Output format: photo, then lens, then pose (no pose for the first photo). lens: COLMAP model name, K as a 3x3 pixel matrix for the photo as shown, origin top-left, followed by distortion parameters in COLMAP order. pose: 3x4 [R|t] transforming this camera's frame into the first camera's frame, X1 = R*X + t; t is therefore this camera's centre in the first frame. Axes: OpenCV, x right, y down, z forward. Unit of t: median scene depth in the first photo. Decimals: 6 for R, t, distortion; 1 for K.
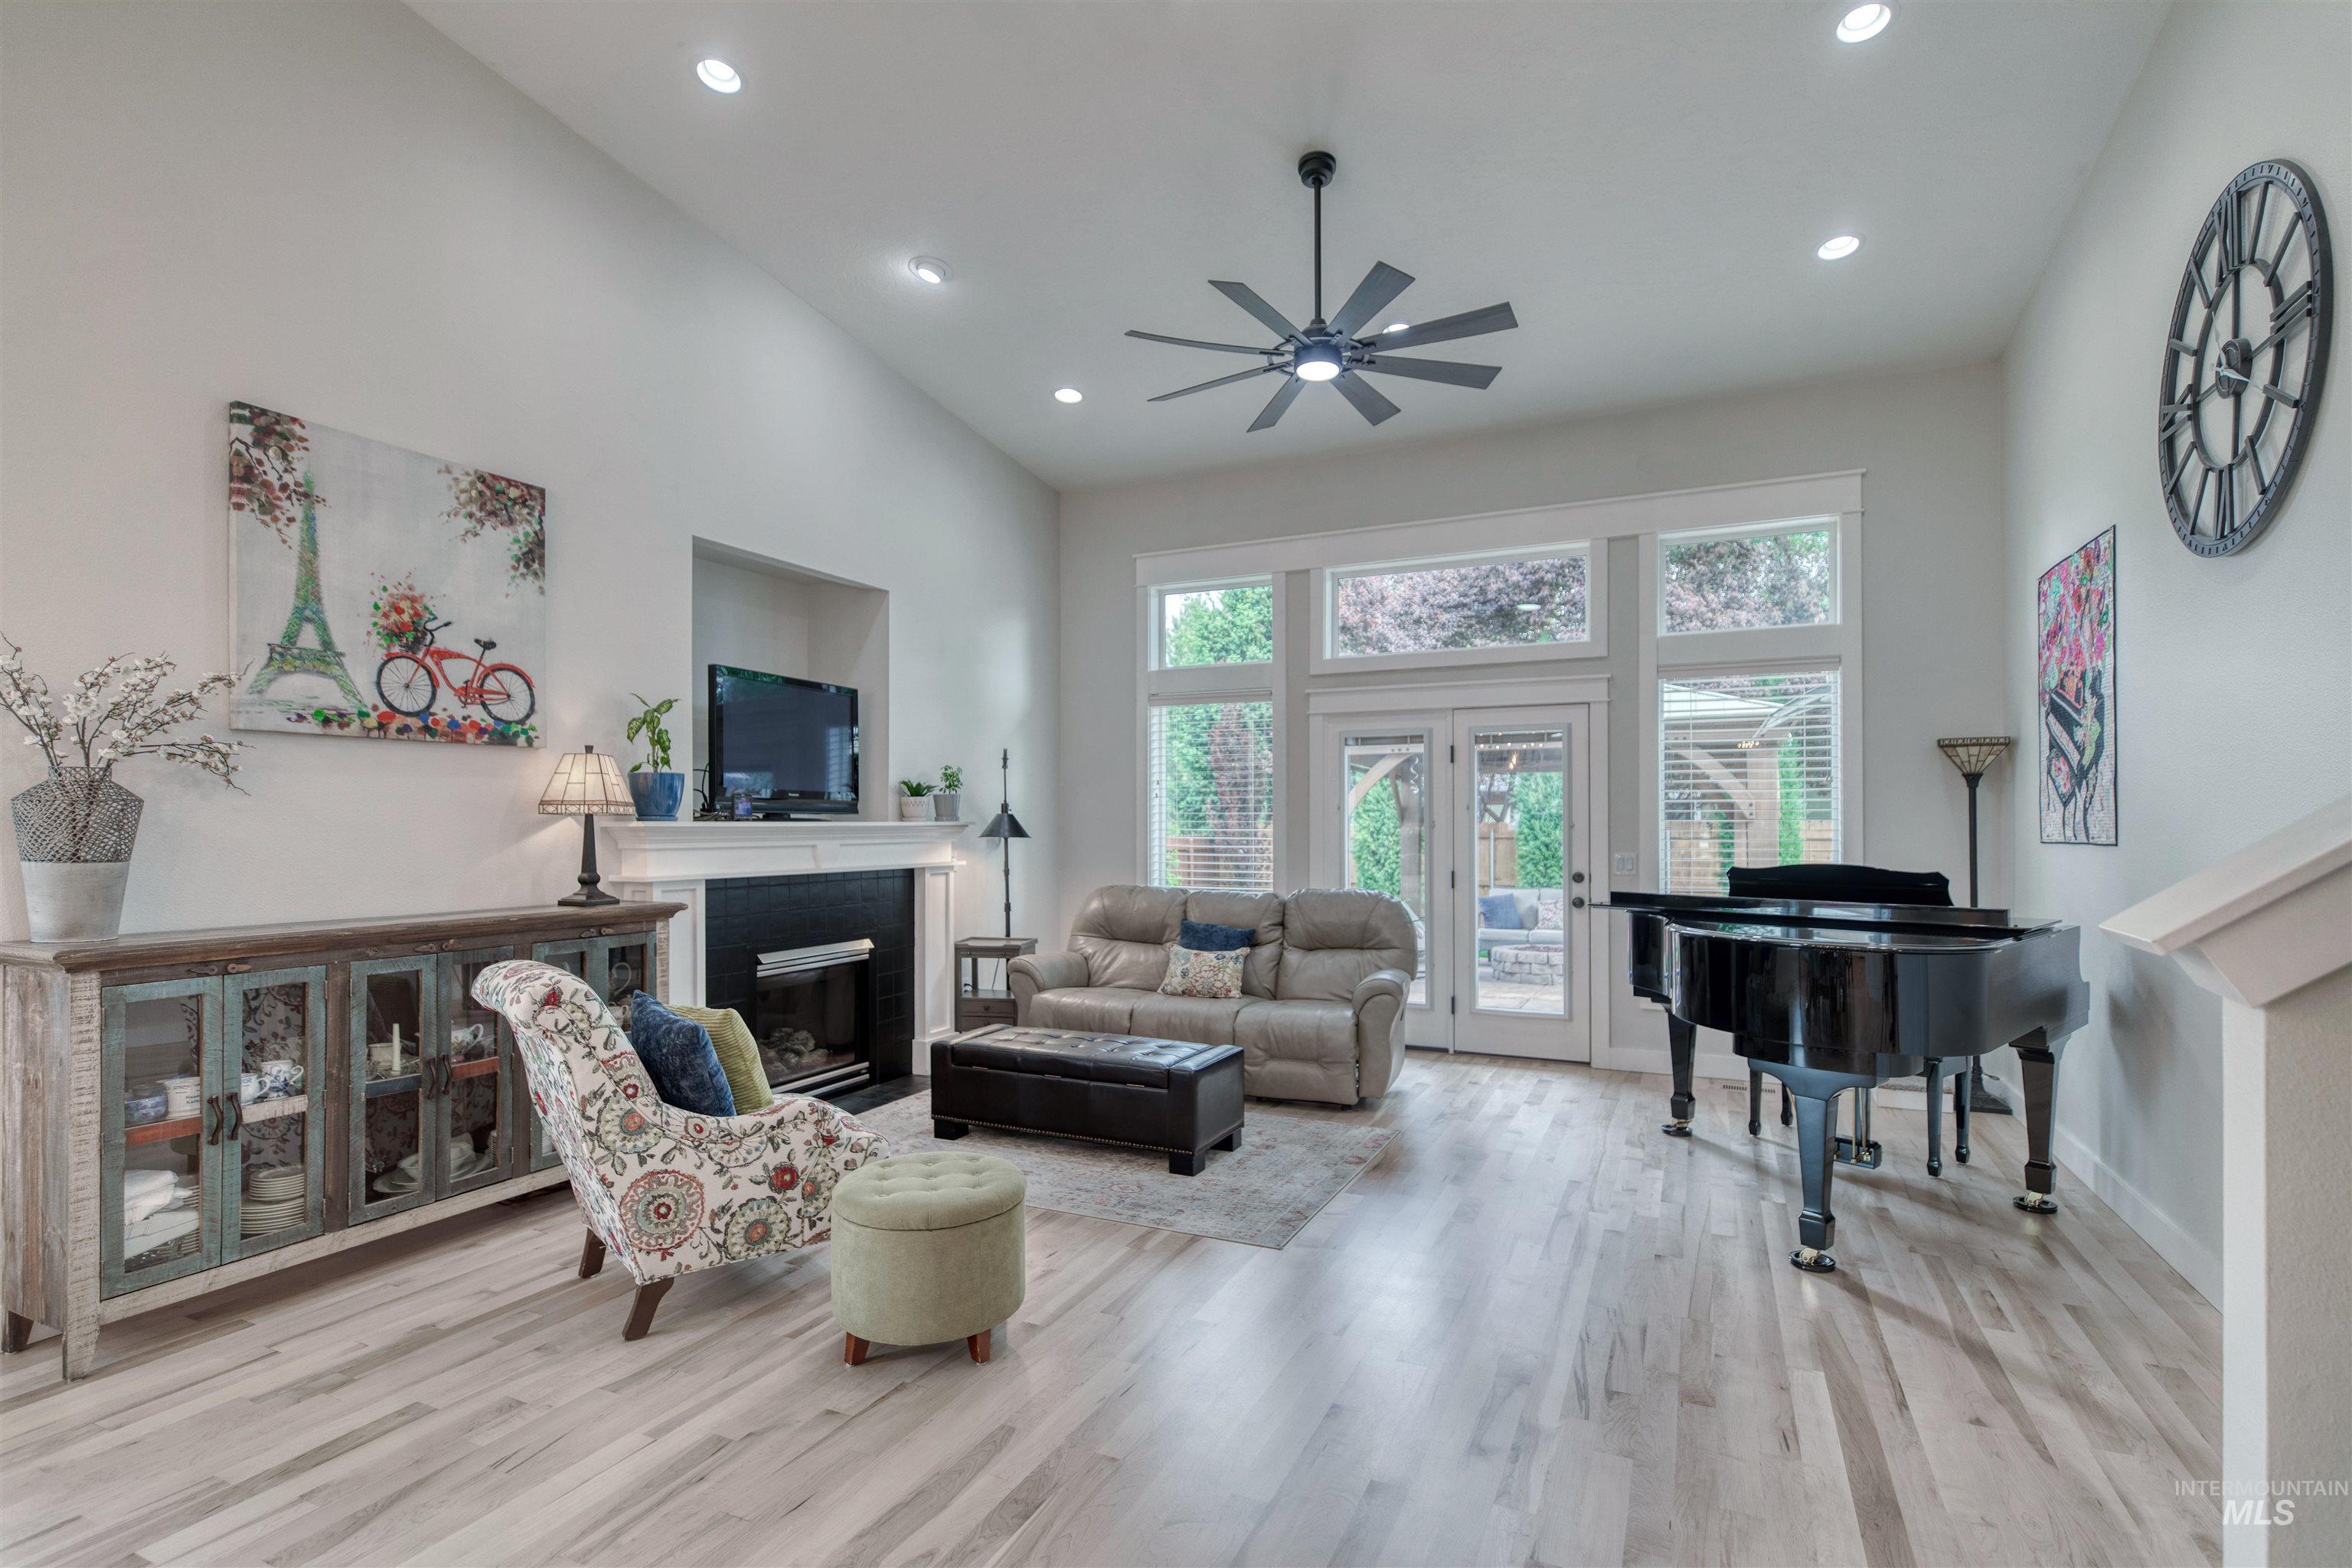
lens RADIAL K [[1113.0, 0, 1184.0], [0, 1113.0, 820.2], [0, 0, 1]] dist [-0.003143, 0.000209]
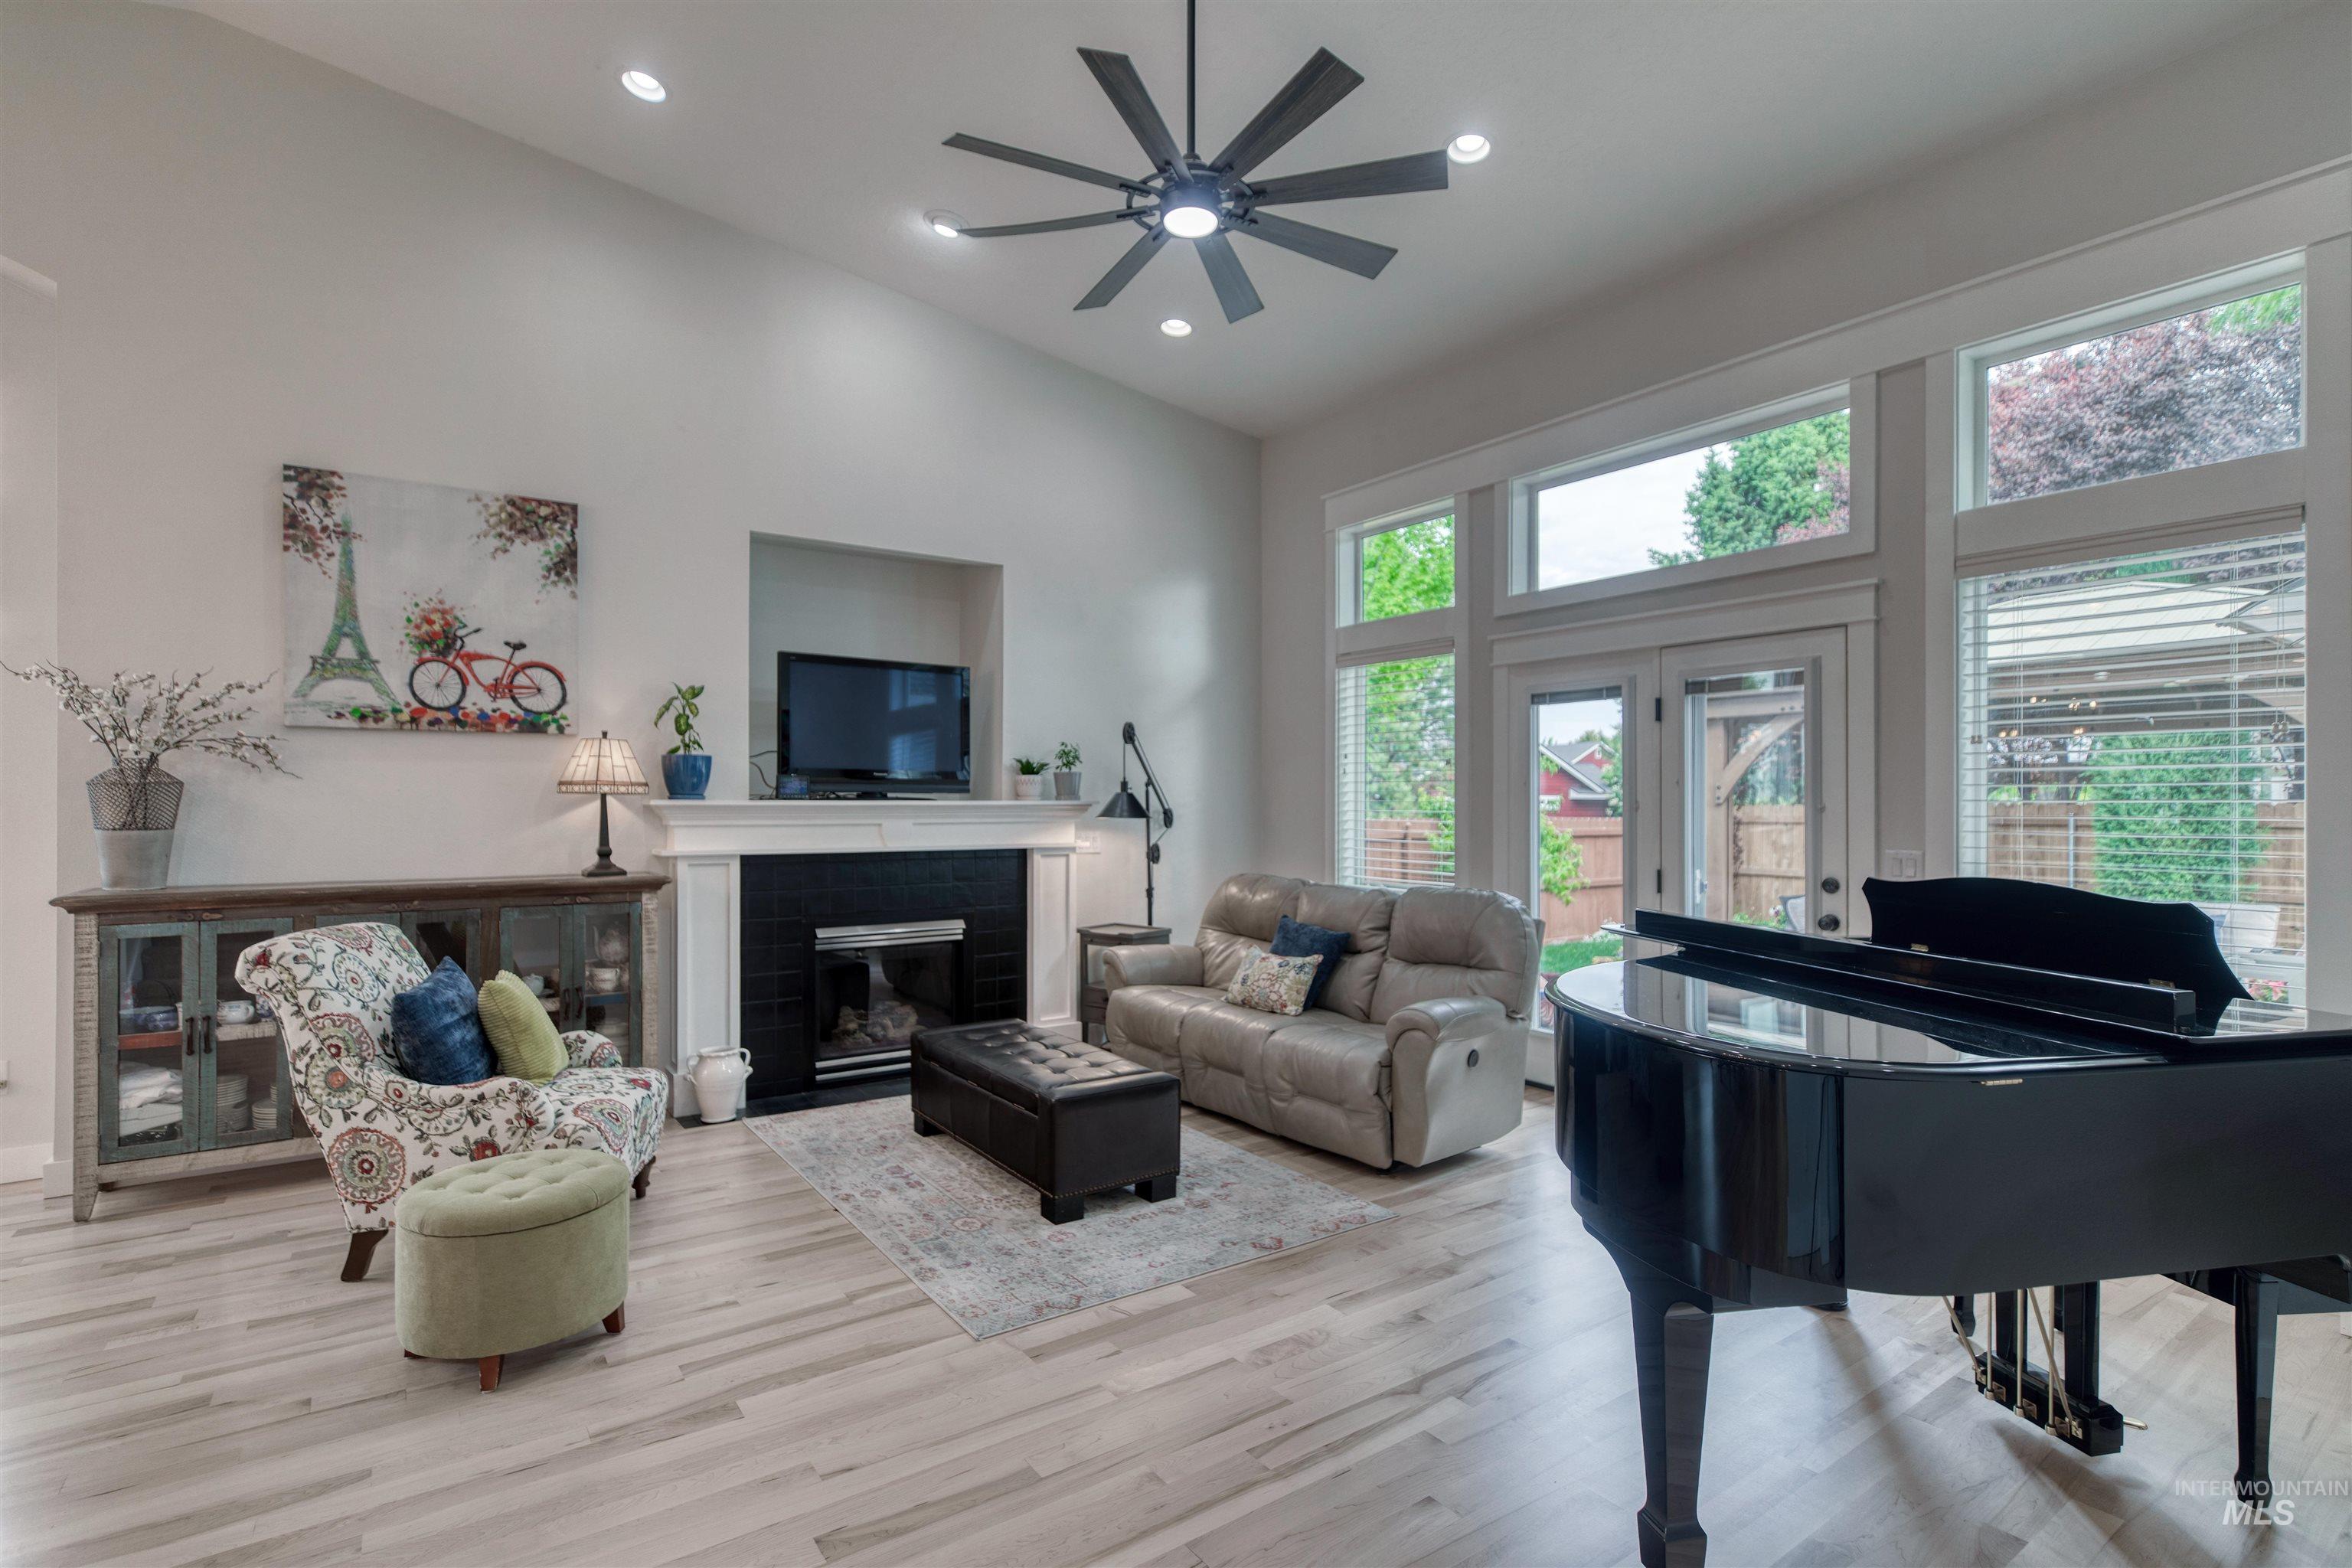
lens RADIAL K [[1113.0, 0, 1176.8], [0, 1113.0, 803.8], [0, 0, 1]] dist [-0.003143, 0.000209]
pose [[0.867451, 0.002936, -0.497514, 0.528205], [-0.001041, 0.999991, 0.004086, -0.000222], [0.497522, -0.003026, 0.867446, 0.336072]]
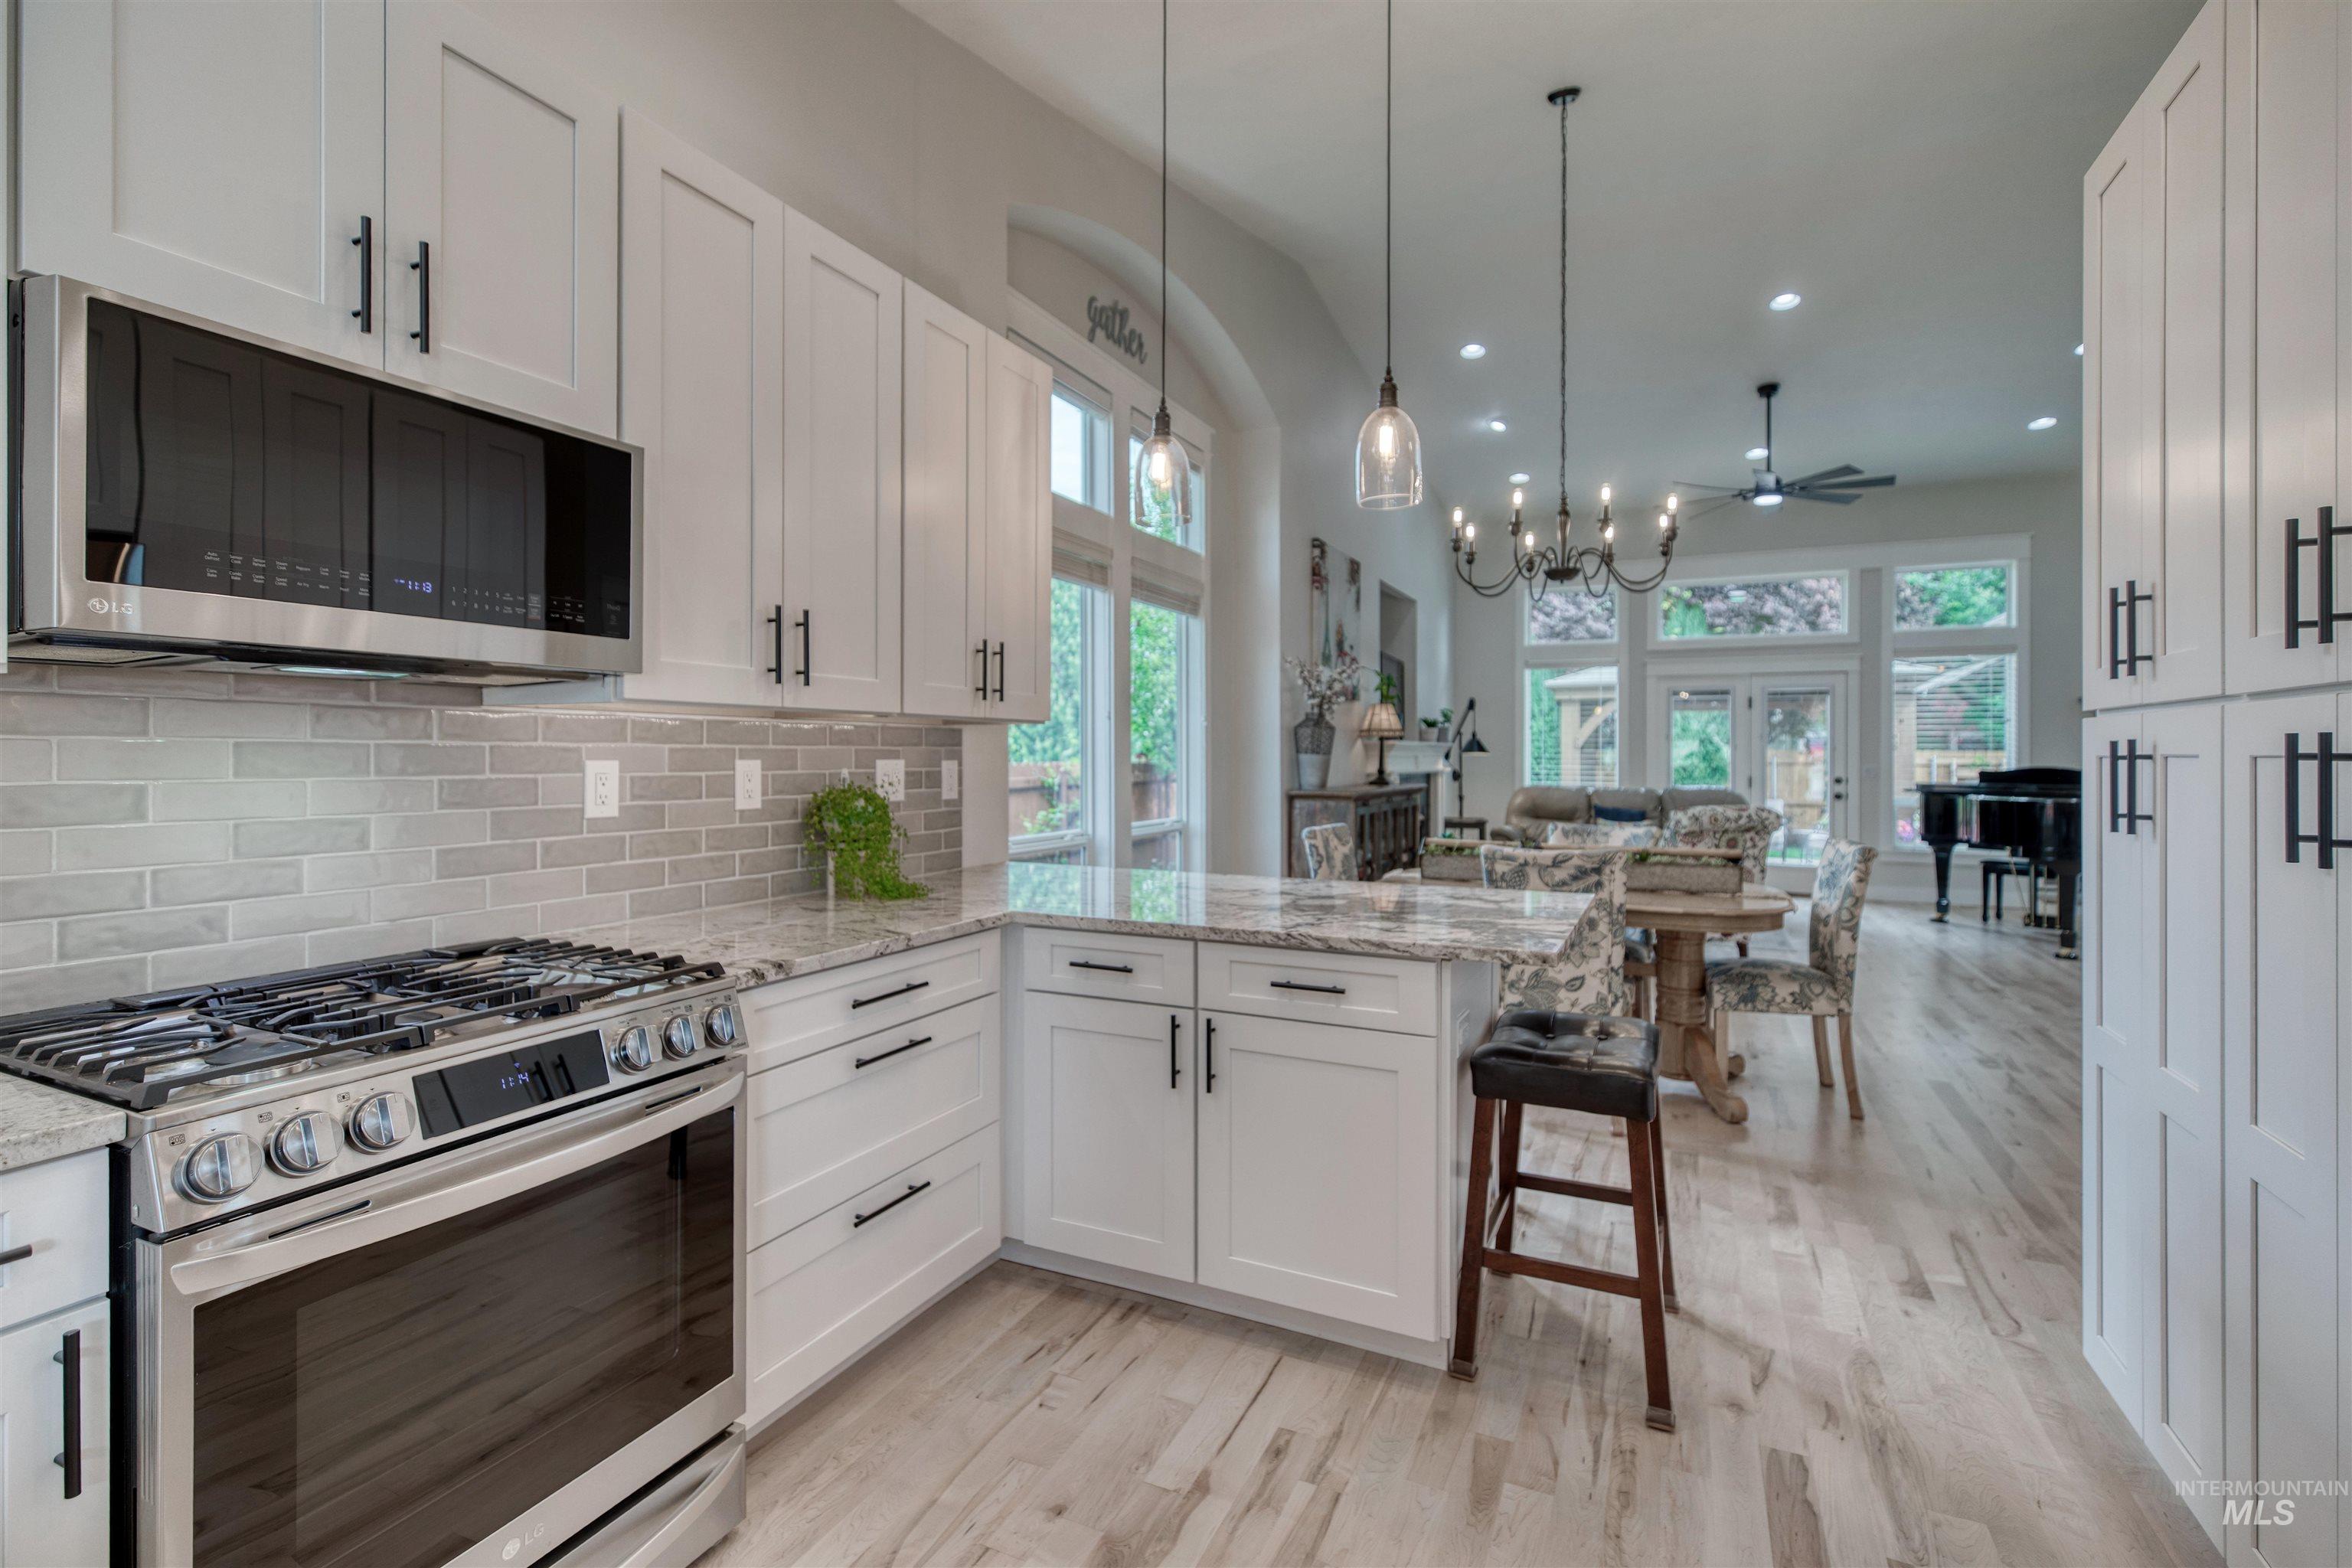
lens RADIAL K [[1071.8, 0, 1176.3], [0, 1071.8, 752.4], [0, 0, 1]] dist [0.004037, 0.000679]
pose [[0.999972, 0.004931, -0.005664, -0.902596], [-0.004927, 0.999988, 0.000701, 0.022398], [0.005667, -0.000673, 0.999984, -0.841322]]
